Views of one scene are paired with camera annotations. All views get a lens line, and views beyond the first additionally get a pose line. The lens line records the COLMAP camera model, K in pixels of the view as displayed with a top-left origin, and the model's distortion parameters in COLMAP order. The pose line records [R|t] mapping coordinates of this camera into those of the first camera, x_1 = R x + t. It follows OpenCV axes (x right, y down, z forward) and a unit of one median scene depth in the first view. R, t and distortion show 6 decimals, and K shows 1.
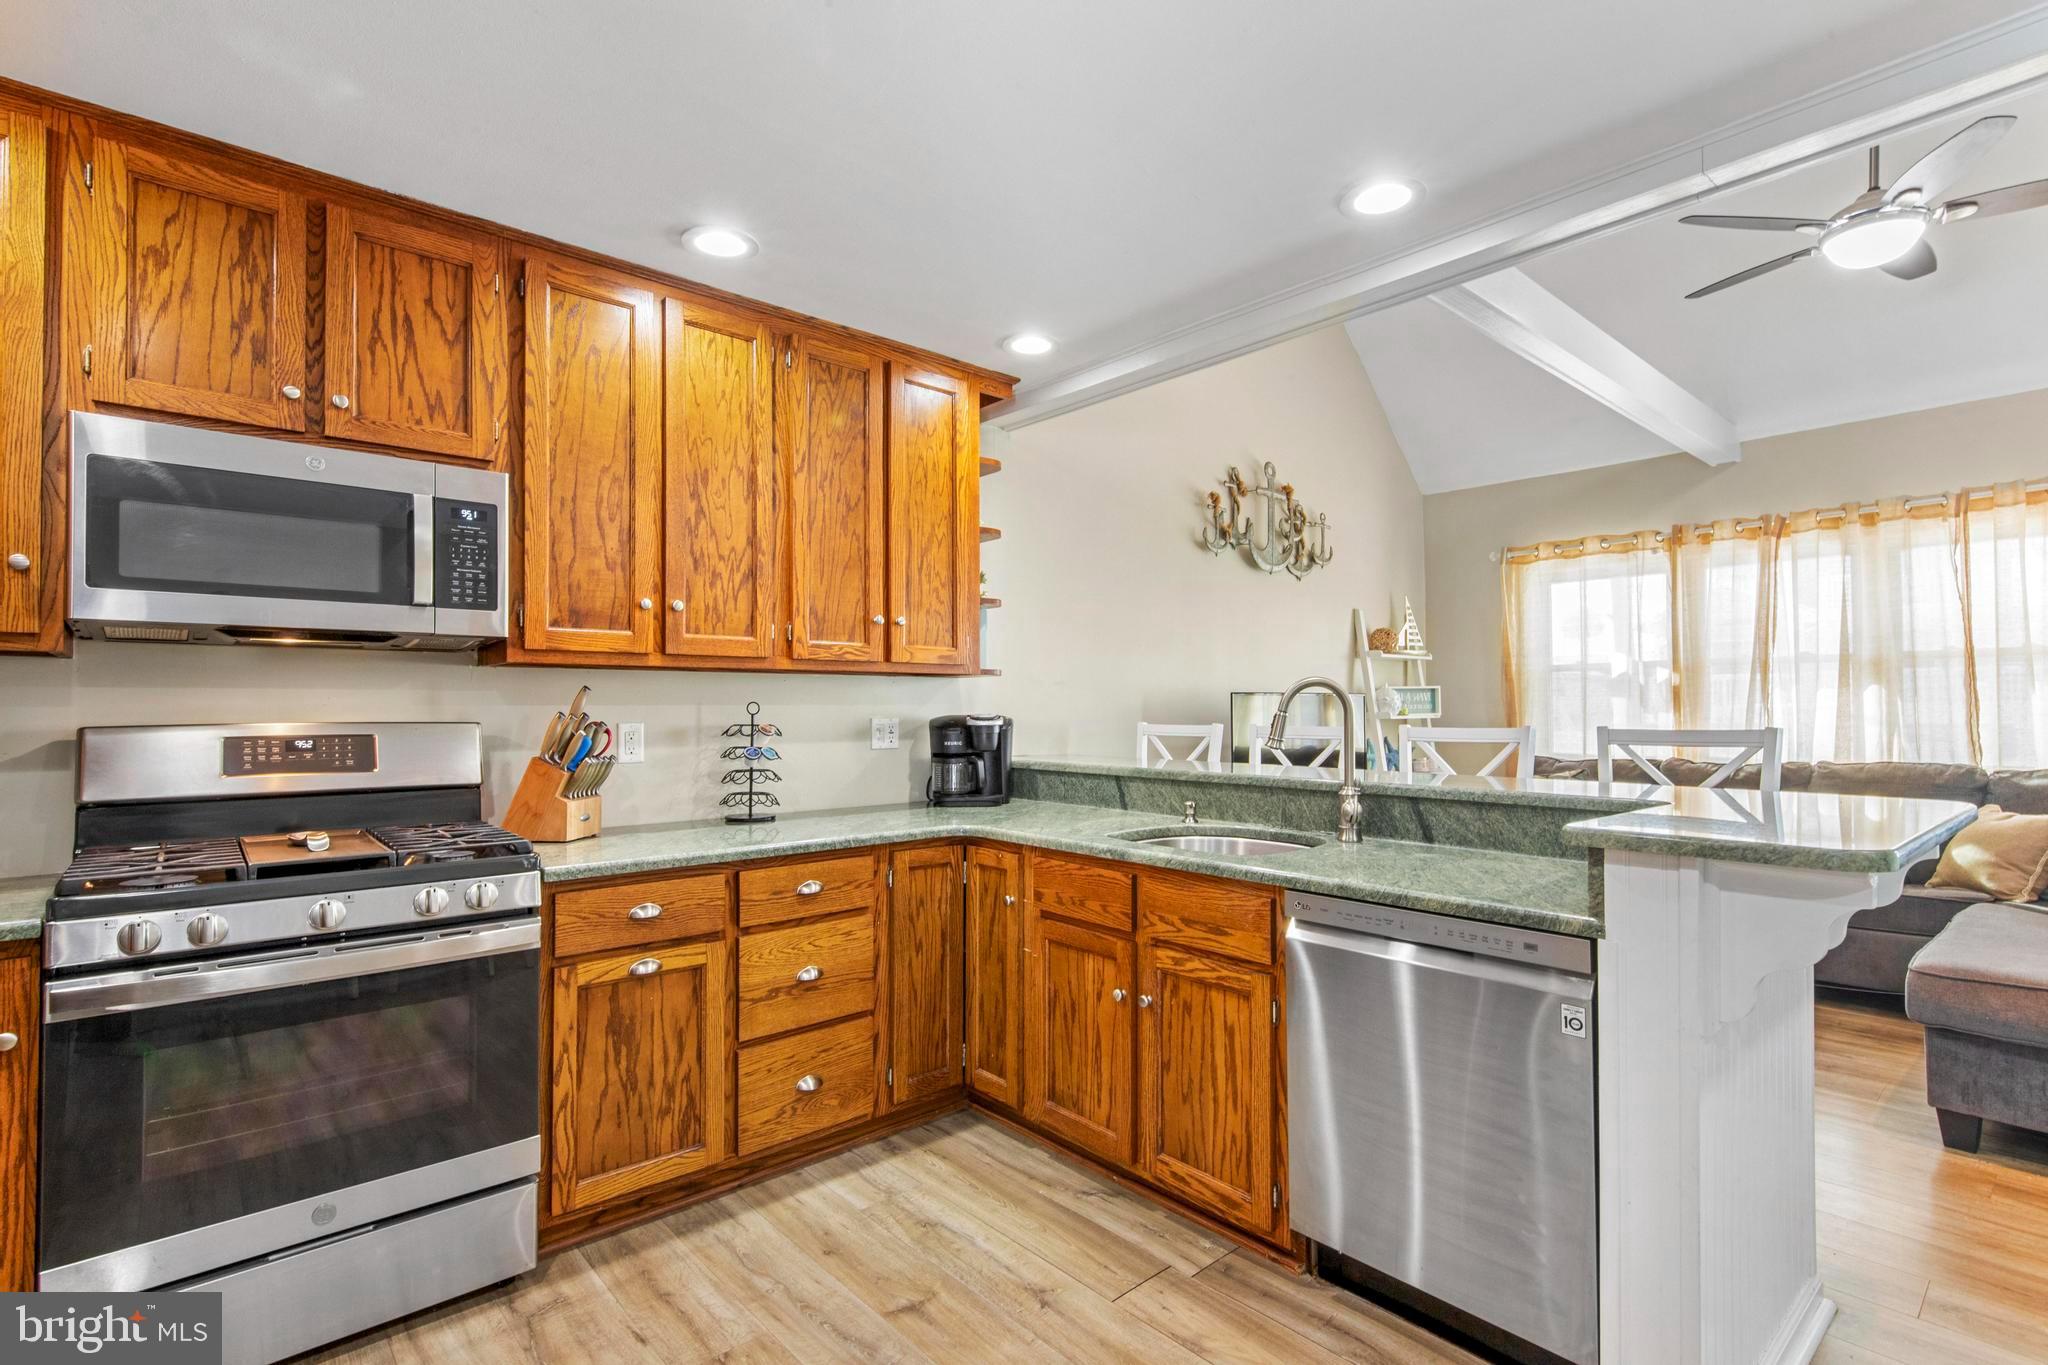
lens RADIAL K [[962.3, 0, 1032.9], [0, 962.3, 691.1], [0, 0, 1]] dist [0.004742, -0.000398]
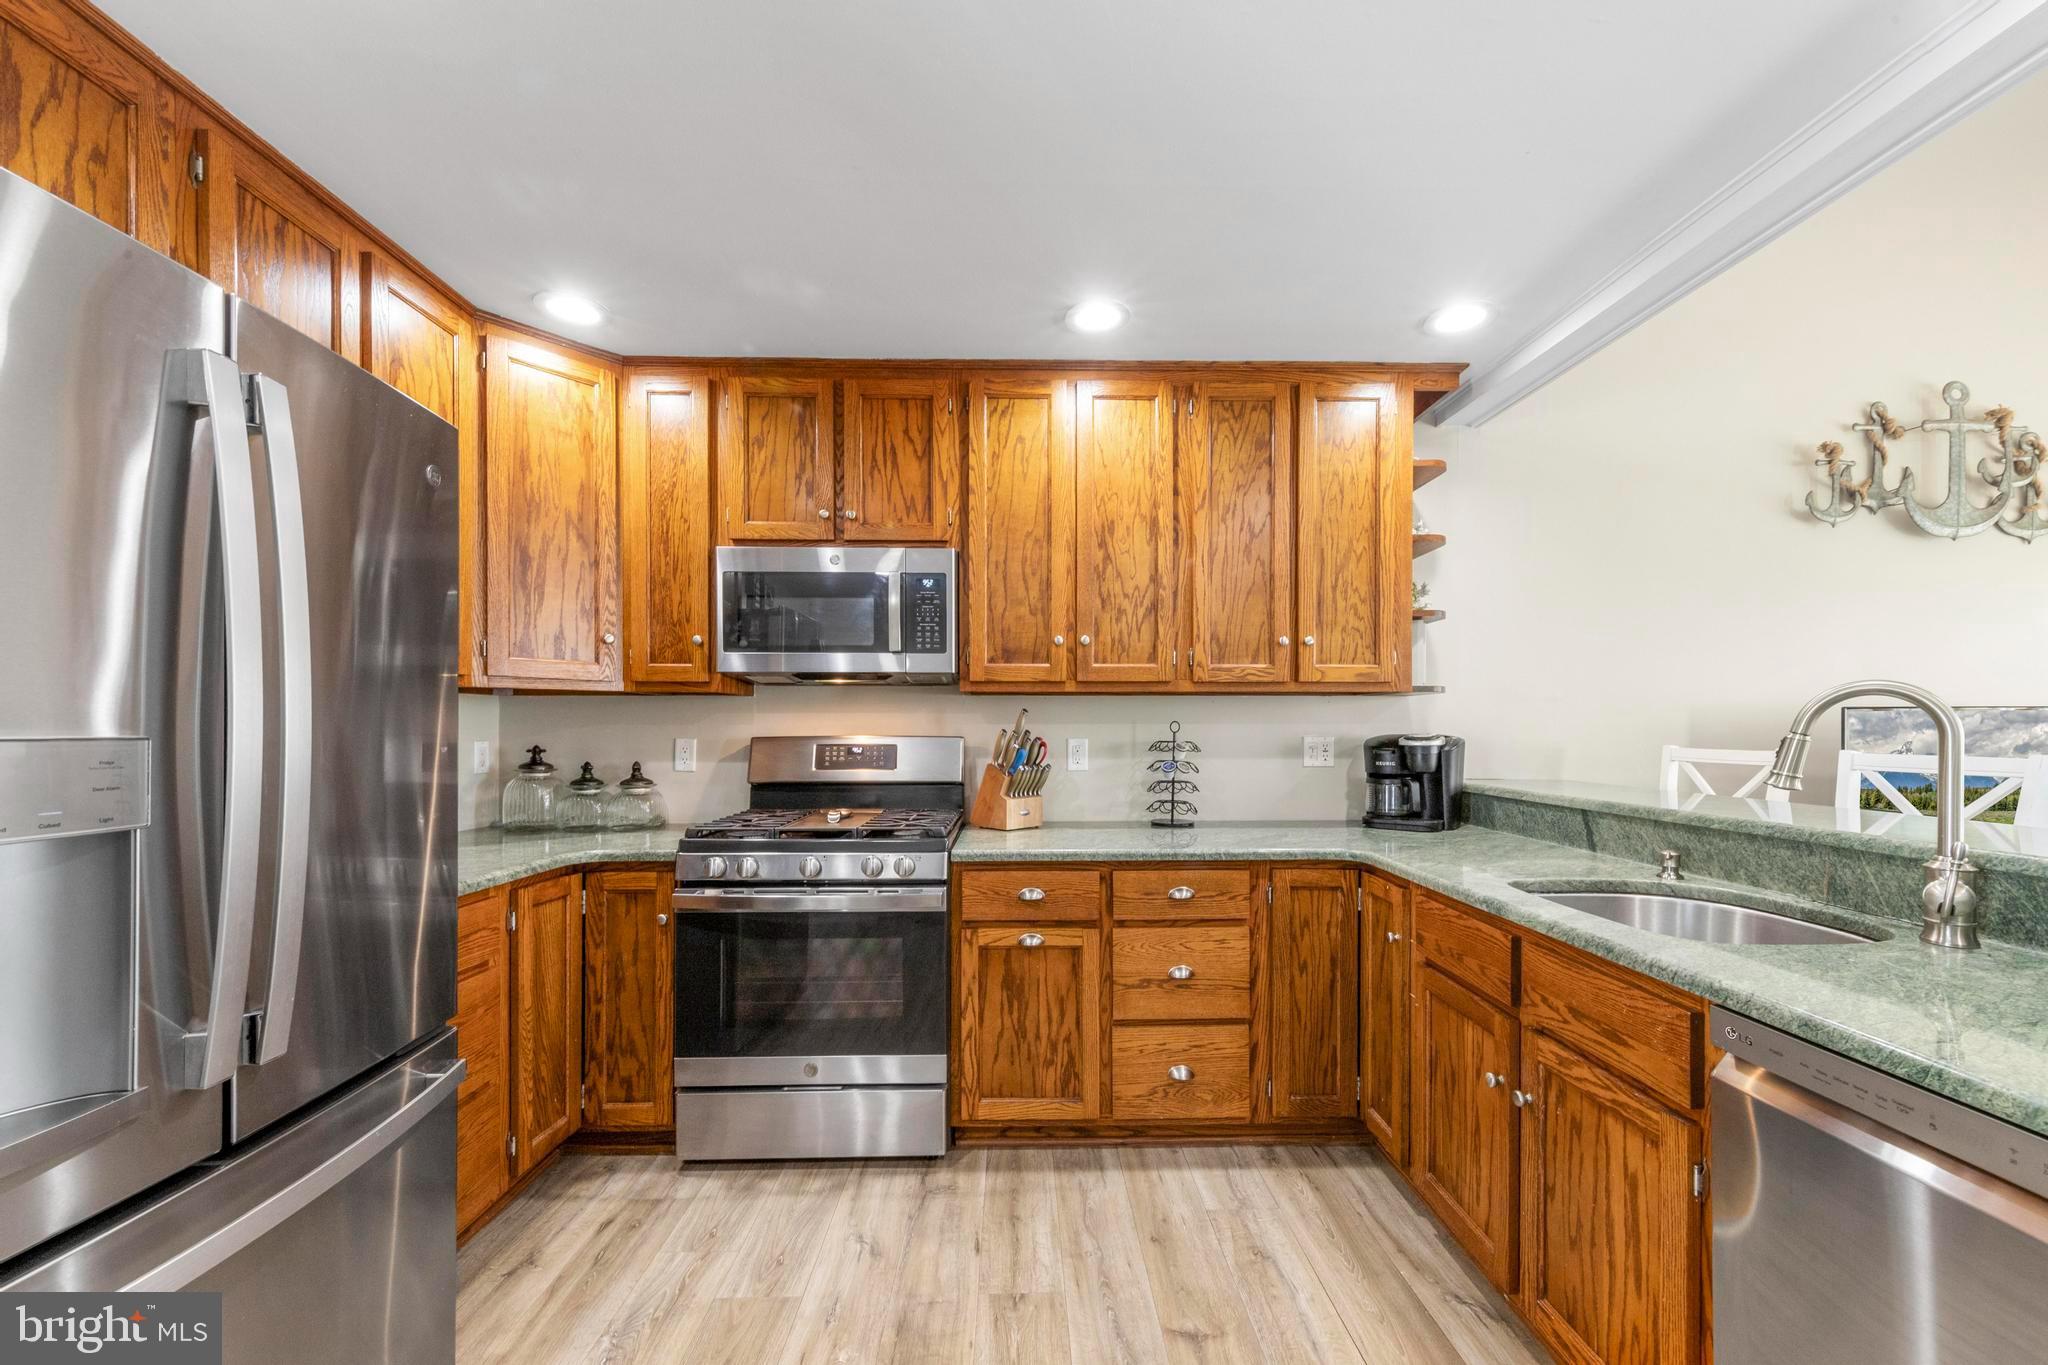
lens RADIAL K [[767.2, 0, 1037.2], [0, 767.2, 731.0], [0, 0, 1]] dist [0.005456, -0.000535]
pose [[0.761094, 0.005982, -0.648614, 0.204654], [0.009124, 0.999760, 0.019927, 0.003811], [0.648577, -0.021084, 0.760857, 0.246722]]
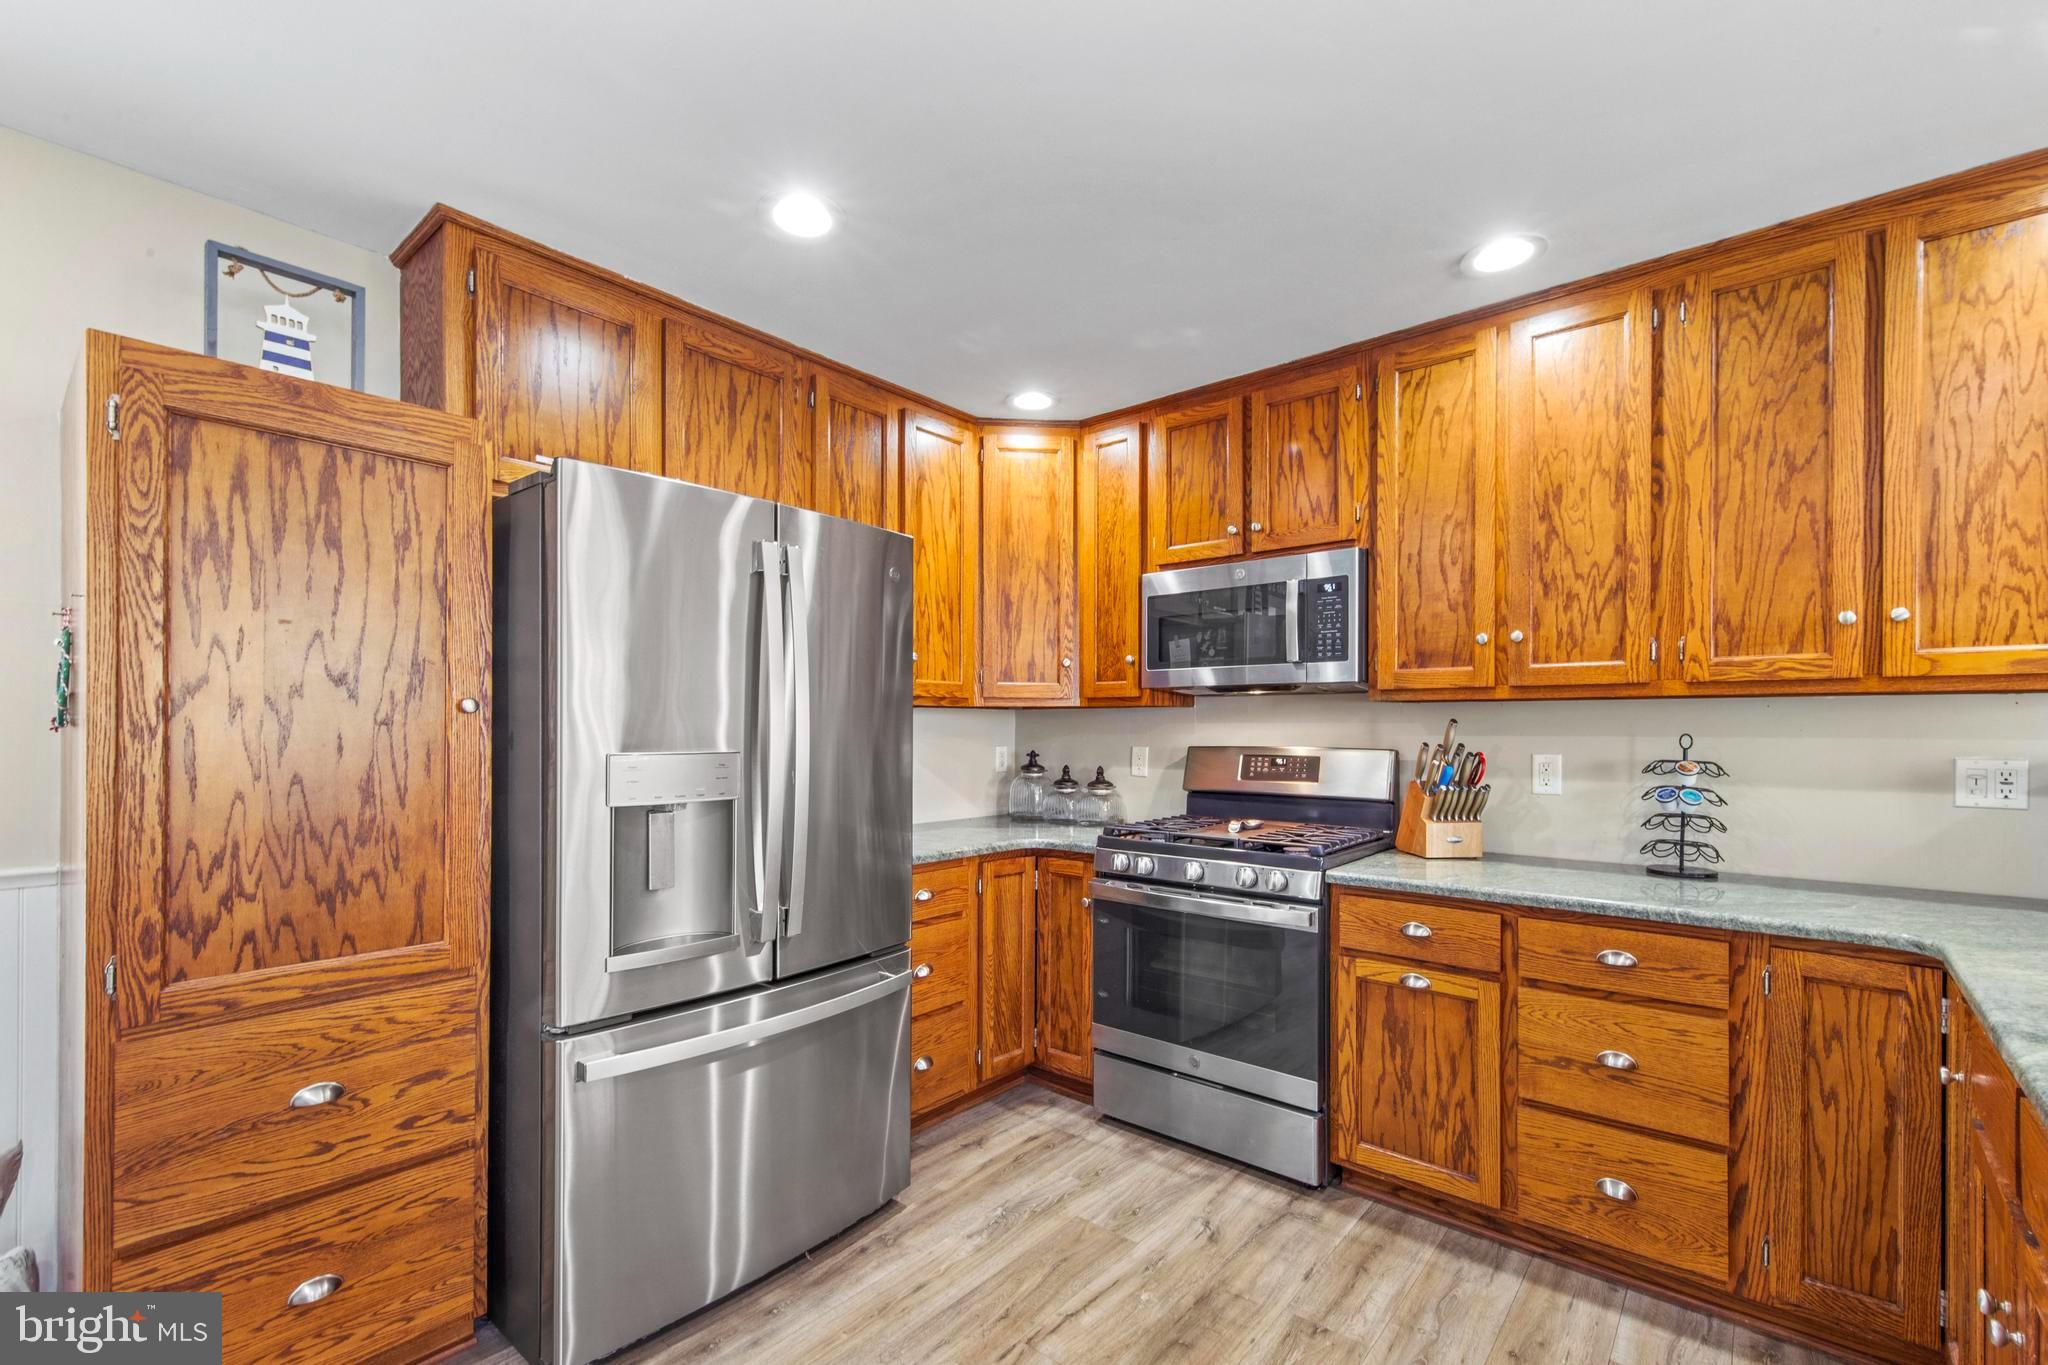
lens RADIAL K [[888.0, 0, 1035.9], [0, 888.0, 729.8], [0, 0, 1]] dist [0.003812, -0.000018]
pose [[0.142156, 0.008084, -0.989811, 0.468045], [0.016872, 0.999802, 0.010589, -0.012084], [0.989701, -0.018206, 0.141991, 0.395777]]
